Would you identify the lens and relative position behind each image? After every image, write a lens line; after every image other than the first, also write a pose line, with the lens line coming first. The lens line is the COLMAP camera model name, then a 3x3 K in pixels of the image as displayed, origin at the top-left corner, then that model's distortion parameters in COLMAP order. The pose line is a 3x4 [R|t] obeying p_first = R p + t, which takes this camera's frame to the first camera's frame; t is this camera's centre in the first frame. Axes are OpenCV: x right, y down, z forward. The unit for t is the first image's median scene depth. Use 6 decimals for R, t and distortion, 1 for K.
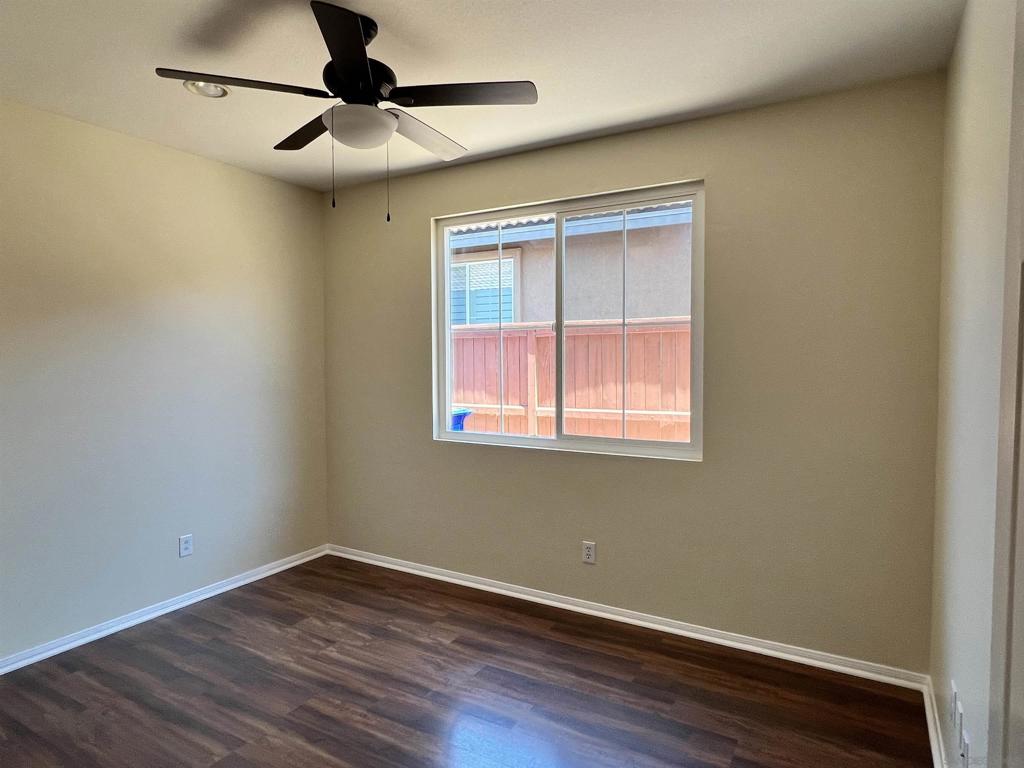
lens RADIAL K [[604.7, 0, 512.0], [0, 604.7, 384.0], [0, 0, 1]] dist [-0.001784, 0.000746]
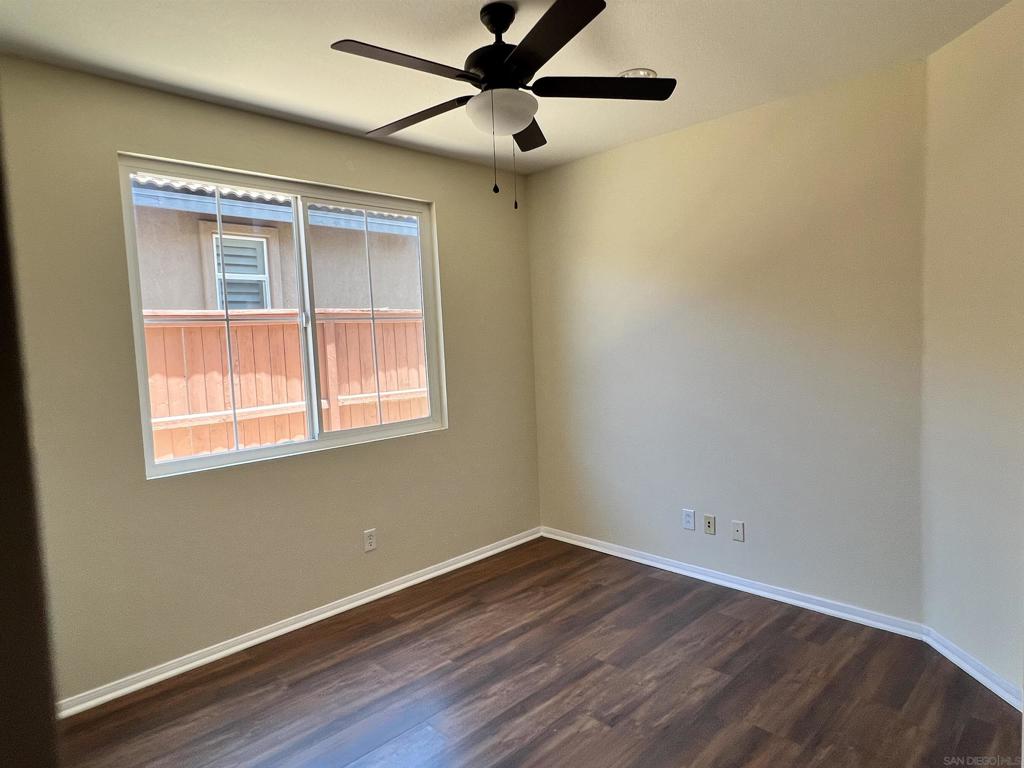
lens RADIAL K [[604.7, 0, 512.0], [0, 604.7, 384.0], [0, 0, 1]] dist [-0.001784, 0.000746]
pose [[0.257968, -0.072721, 0.963413, -0.789574], [0.096333, 0.994130, 0.049245, -0.012426], [-0.961339, 0.080105, 0.263459, 0.482267]]
